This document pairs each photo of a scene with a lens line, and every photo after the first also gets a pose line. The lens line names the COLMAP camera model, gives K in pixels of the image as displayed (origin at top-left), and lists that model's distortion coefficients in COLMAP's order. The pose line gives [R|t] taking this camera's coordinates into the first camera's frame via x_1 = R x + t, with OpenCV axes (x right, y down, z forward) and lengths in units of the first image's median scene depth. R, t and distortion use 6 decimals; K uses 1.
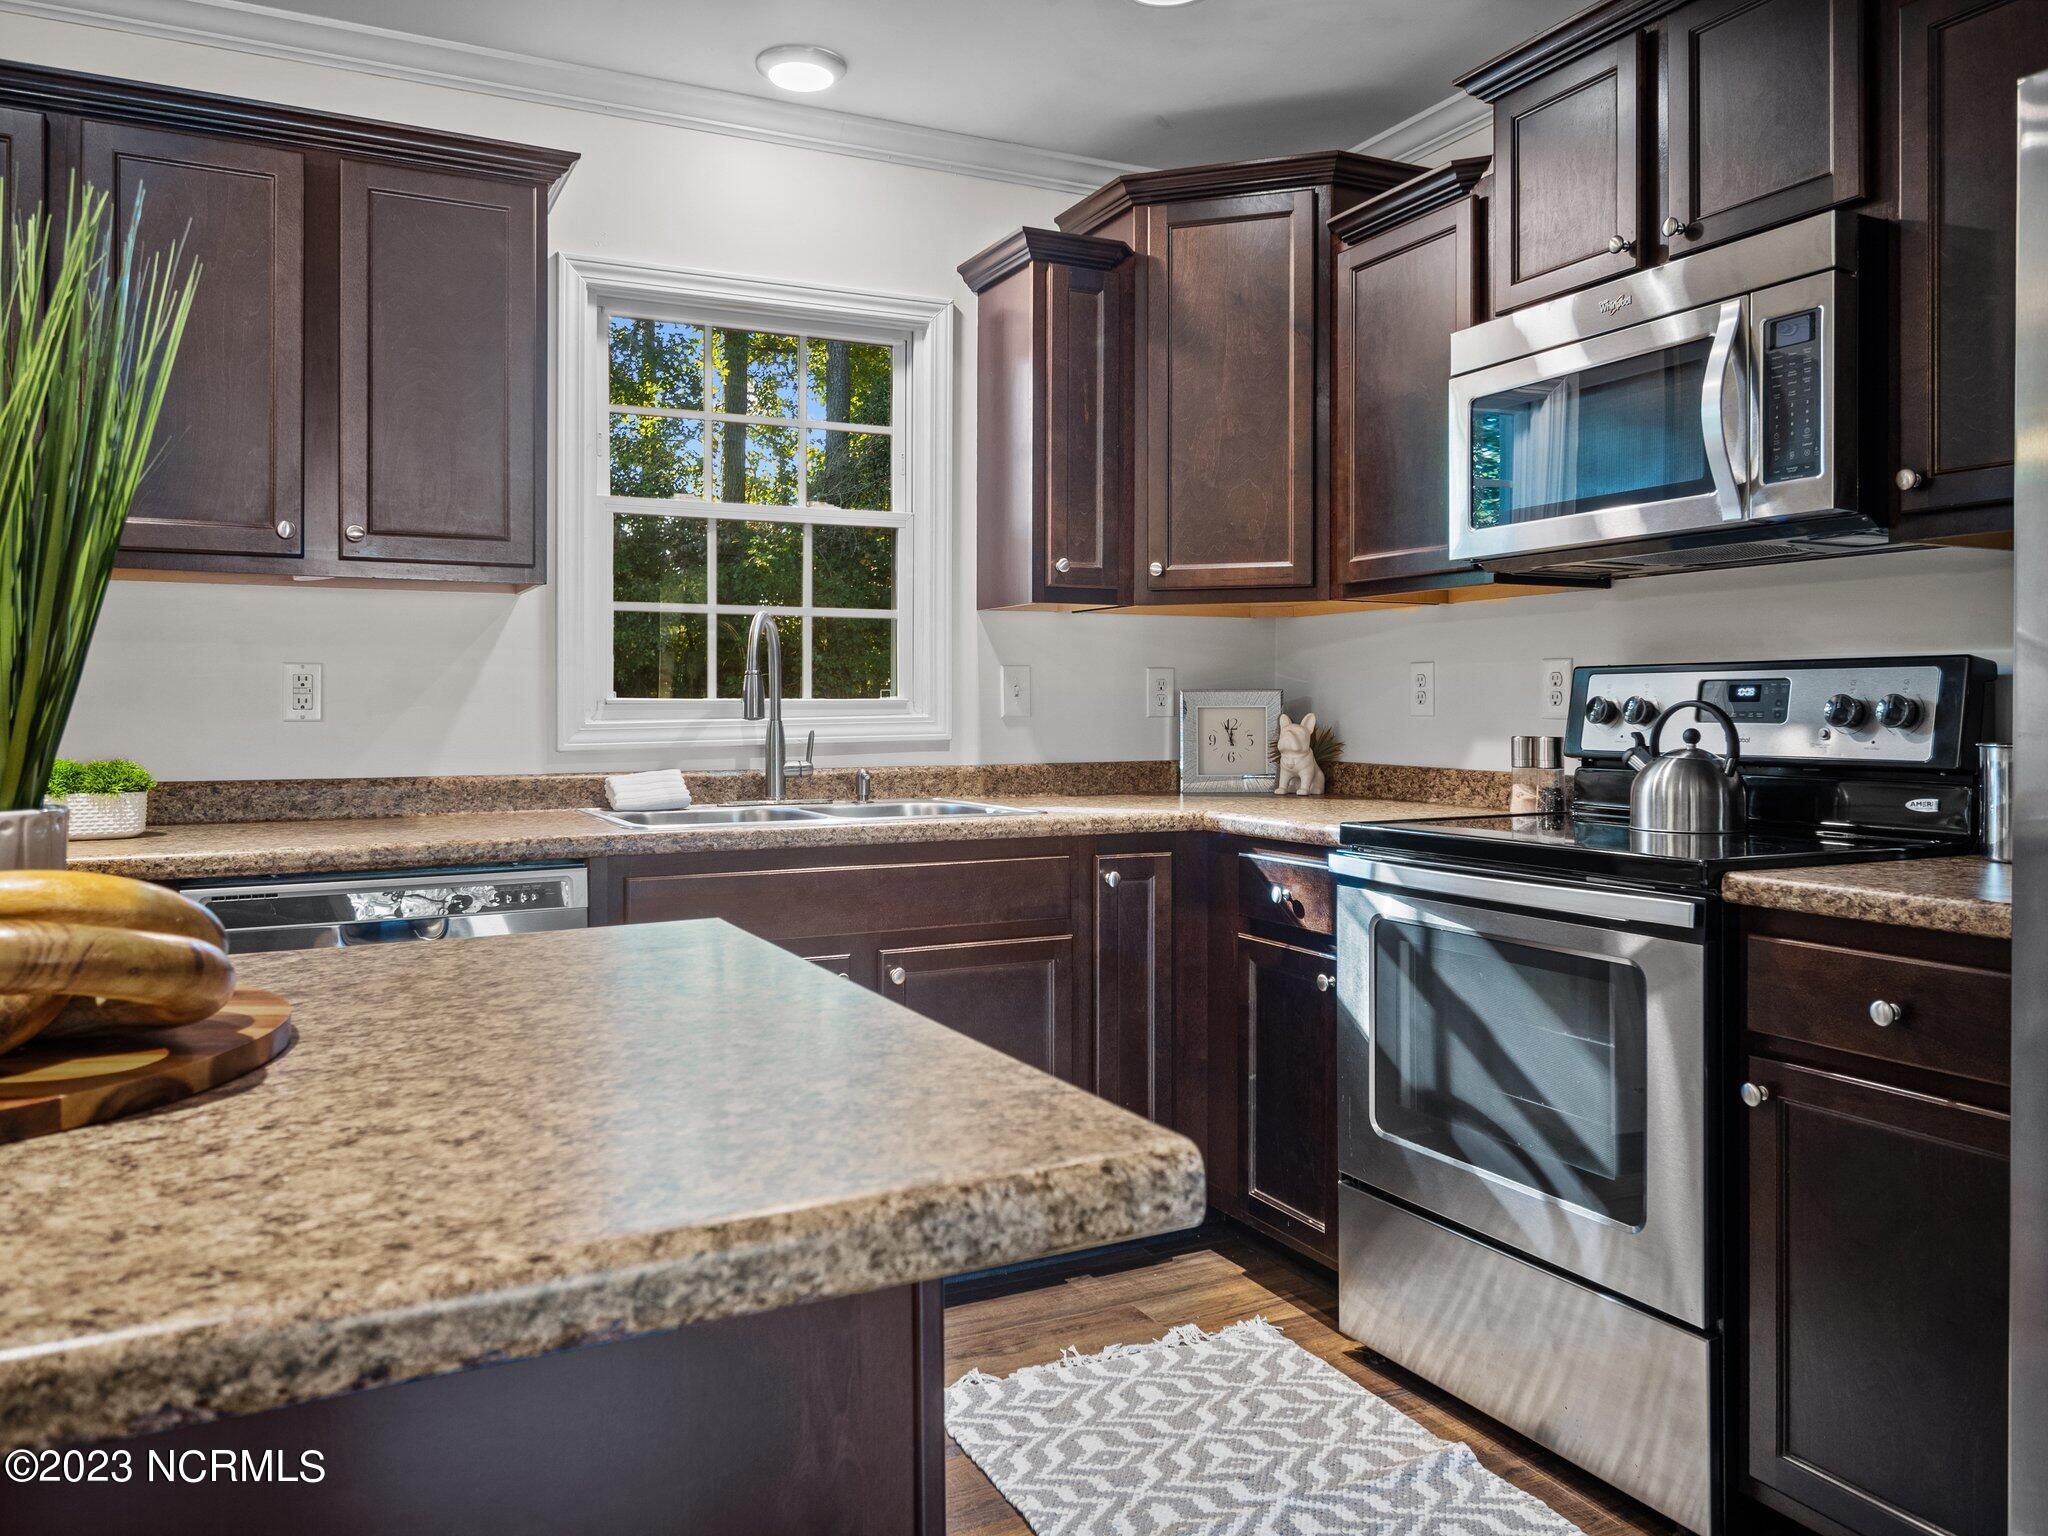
lens RADIAL K [[1485.4, 0, 1030.9], [0, 1485.4, 729.3], [0, 0, 1]] dist [0.004754, -0.000733]
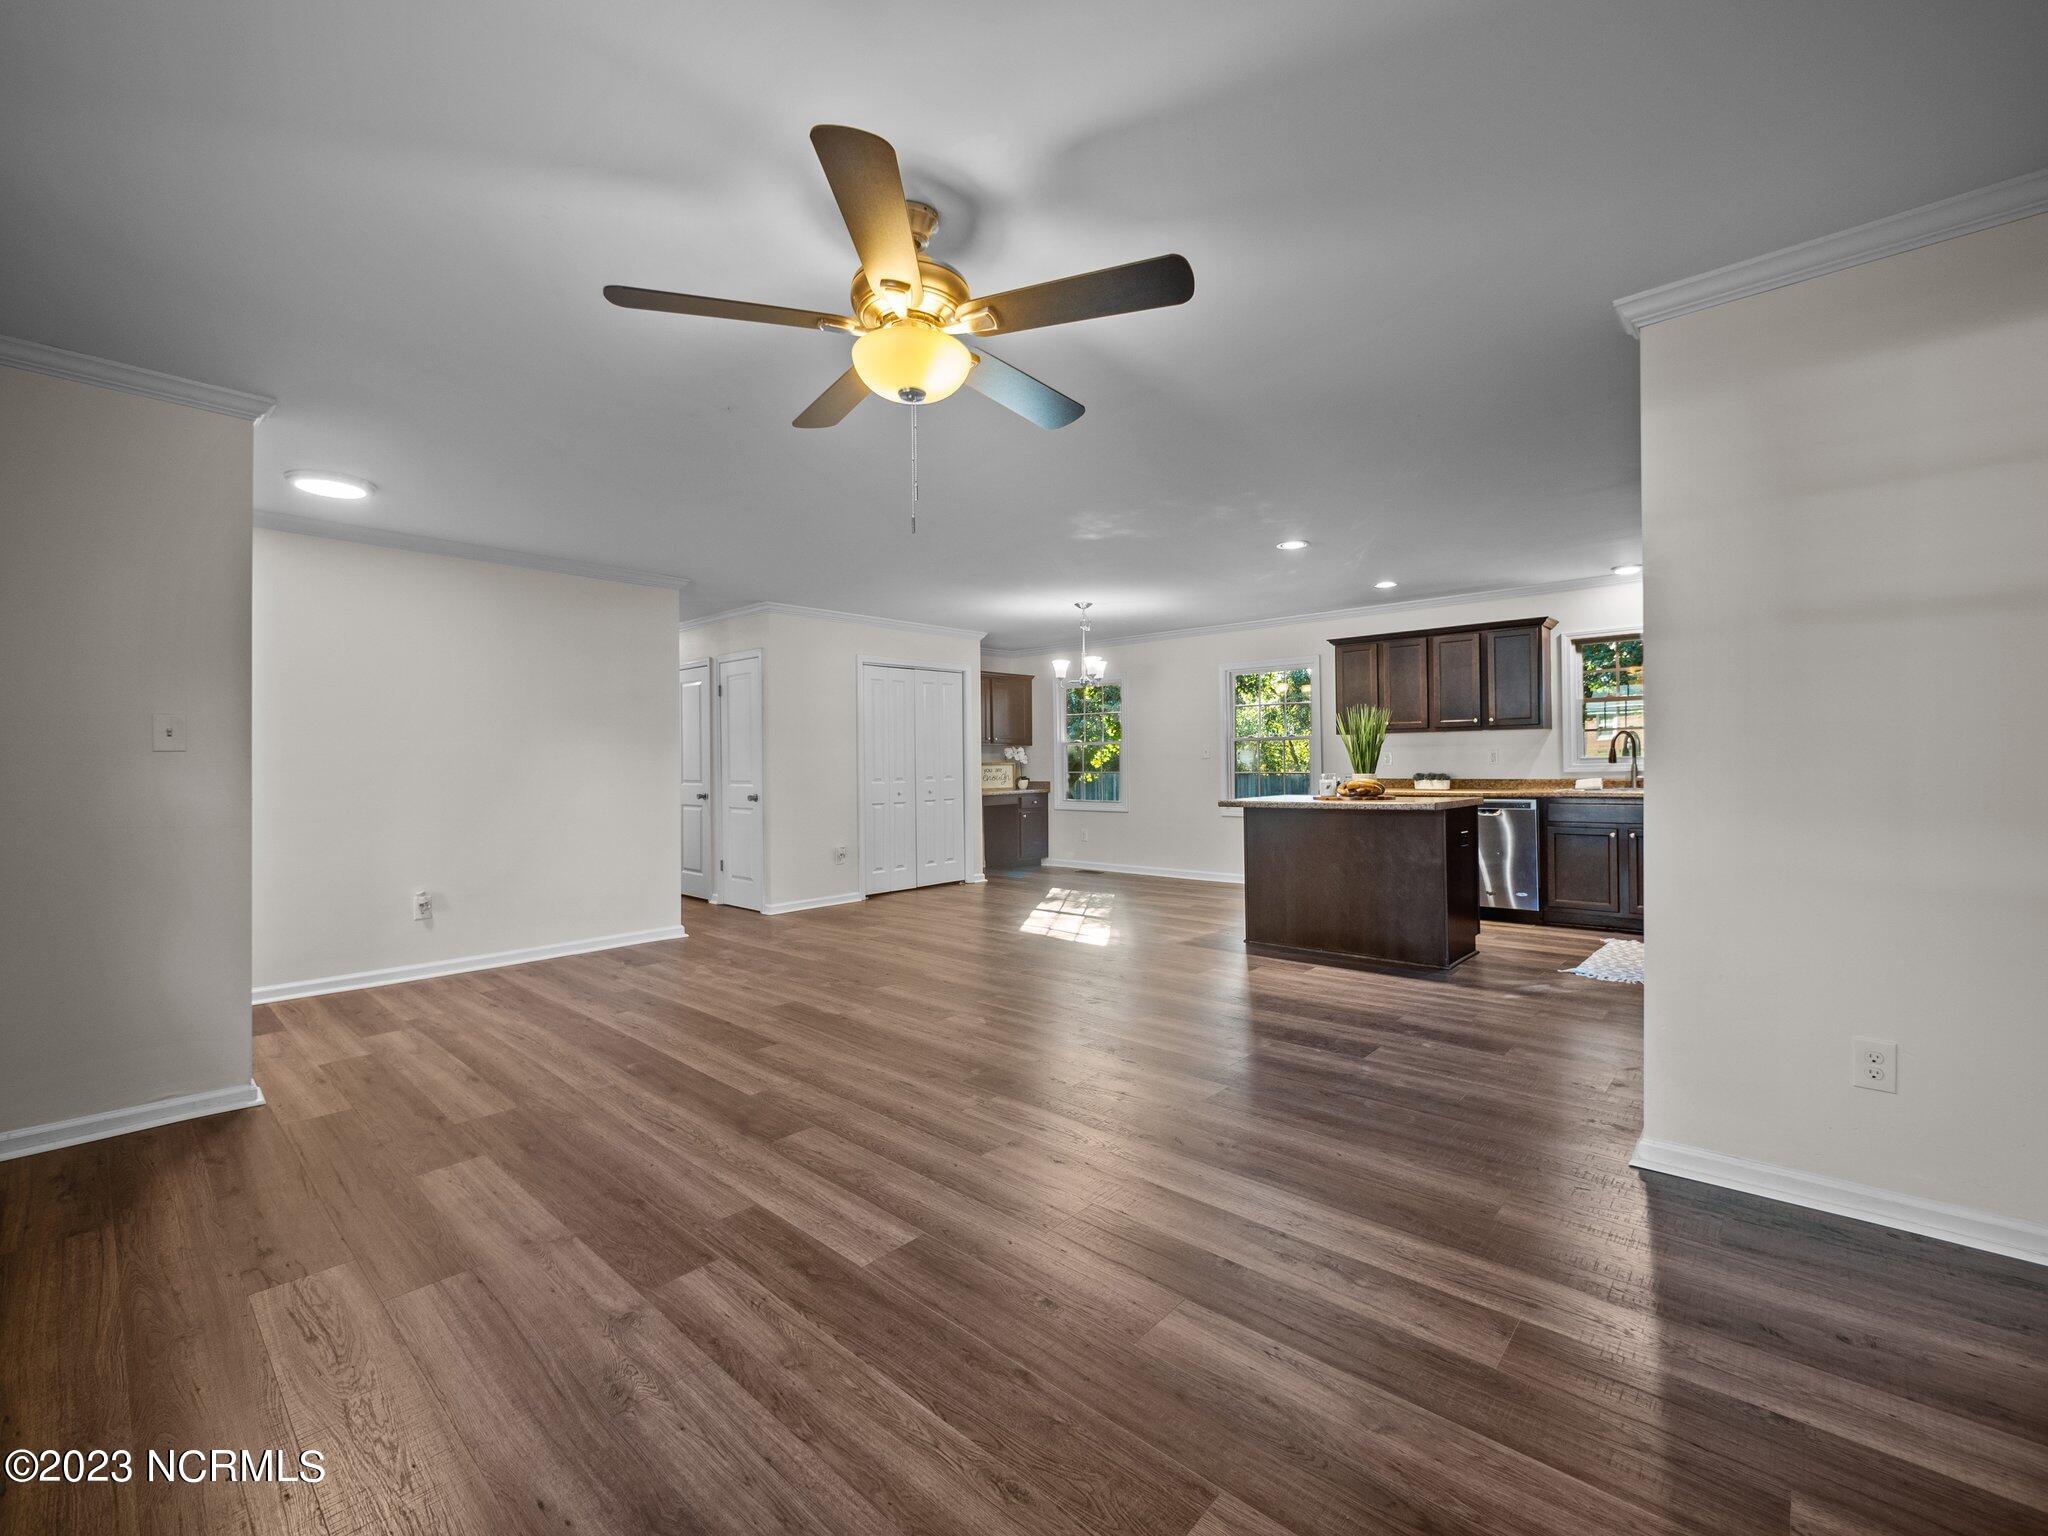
lens RADIAL K [[870.2, 0, 1012.2], [0, 870.2, 758.9], [0, 0, 1]] dist [-0.003939, 0.001344]
pose [[0.349581, -0.011612, -0.936834, 1.239212], [-0.003275, 0.999902, -0.013616, 0.016375], [0.936900, 0.007828, 0.349509, -1.018158]]
